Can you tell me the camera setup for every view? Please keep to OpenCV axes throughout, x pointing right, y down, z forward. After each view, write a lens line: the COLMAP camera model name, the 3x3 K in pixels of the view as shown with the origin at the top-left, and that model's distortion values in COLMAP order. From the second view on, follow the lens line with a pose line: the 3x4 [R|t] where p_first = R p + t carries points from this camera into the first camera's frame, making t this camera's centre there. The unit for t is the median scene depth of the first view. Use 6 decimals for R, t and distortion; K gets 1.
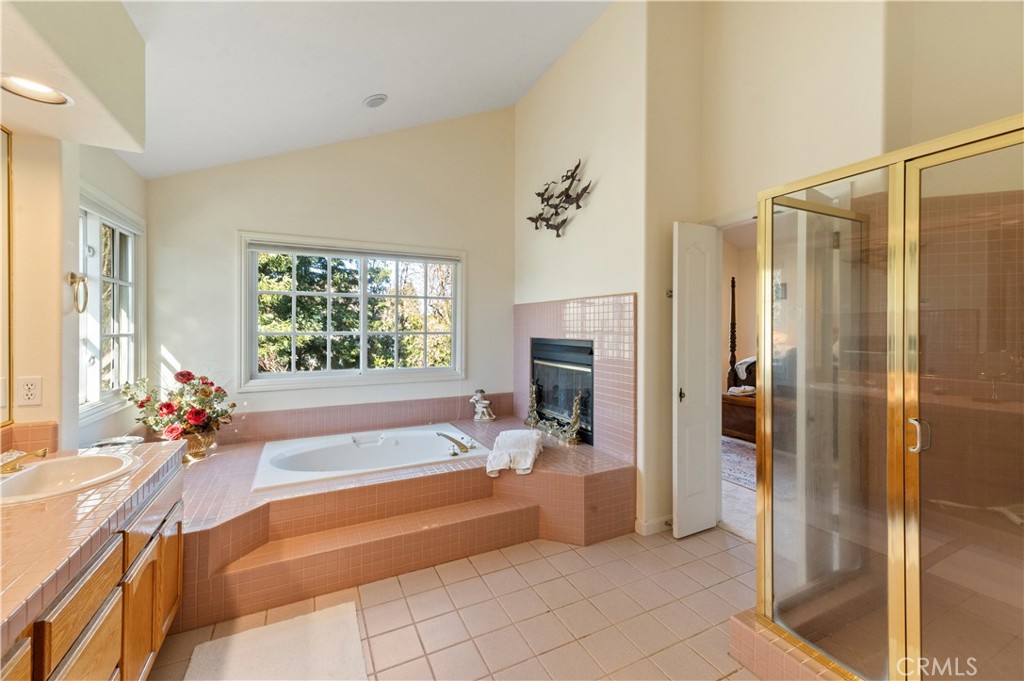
lens RADIAL K [[422.2, 0, 508.4], [0, 422.2, 325.8], [0, 0, 1]] dist [0.001122, -0.000246]
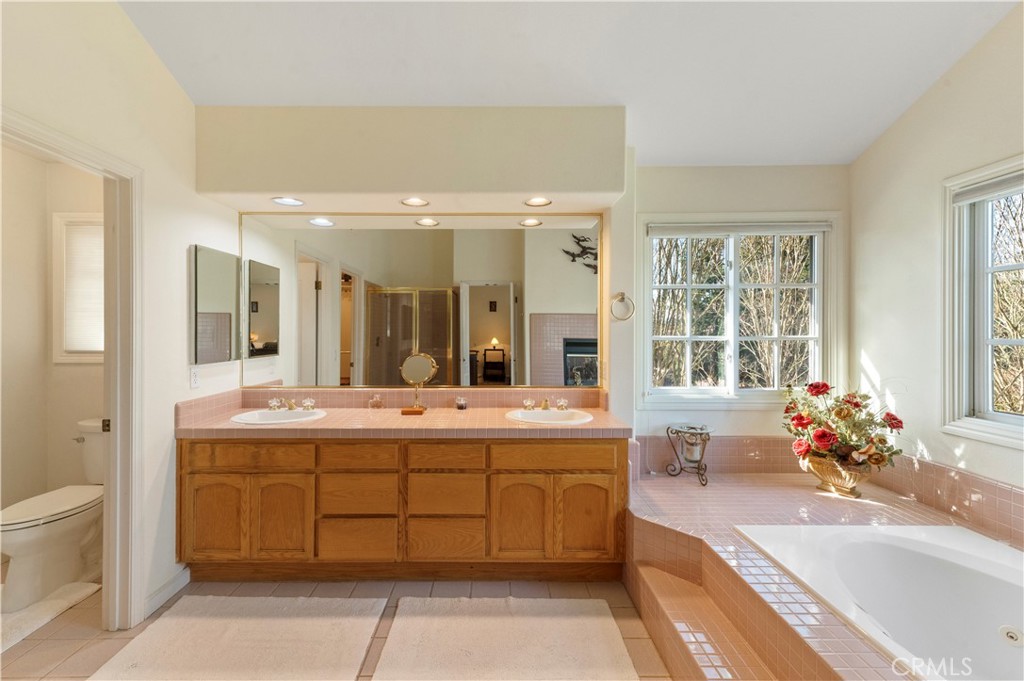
lens RADIAL K [[414.5, 0, 500.4], [0, 414.5, 333.0], [0, 0, 1]] dist [0.000691, -0.000333]
pose [[-0.453894, 0.002791, -0.891051, 0.253402], [-0.000121, 0.999995, 0.003194, 0.005614], [0.891056, 0.001557, -0.453892, 0.752724]]
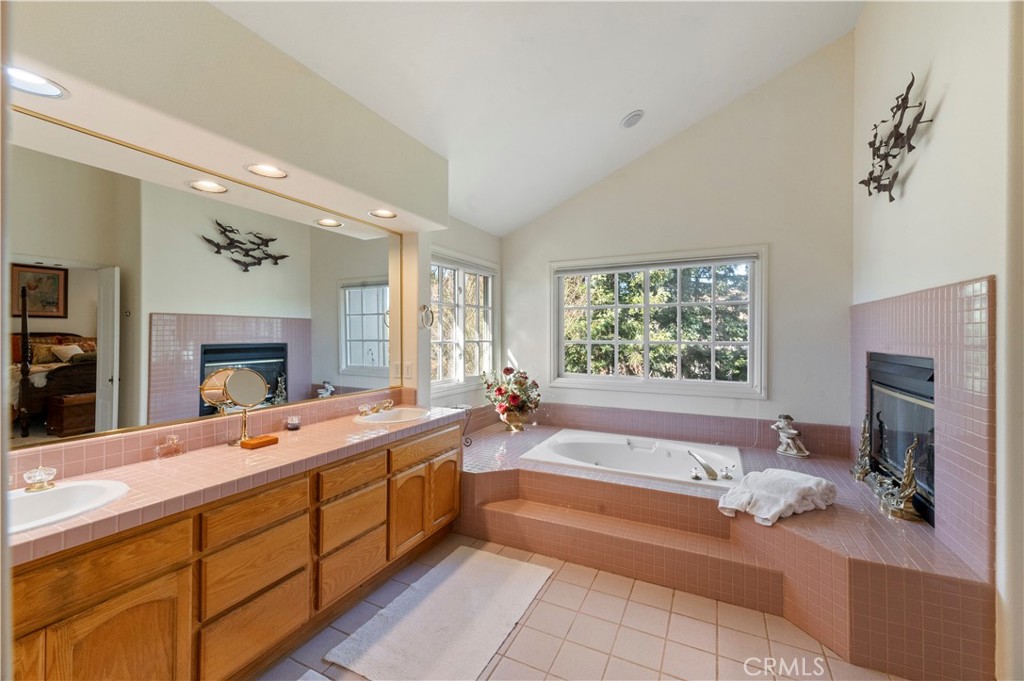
lens RADIAL K [[414.5, 0, 500.4], [0, 414.5, 333.0], [0, 0, 1]] dist [0.000691, -0.000333]
pose [[0.589310, -0.005848, -0.807886, 0.331169], [0.001539, 0.999980, -0.006117, 0.000828], [0.807906, 0.002362, 0.589307, 0.138543]]
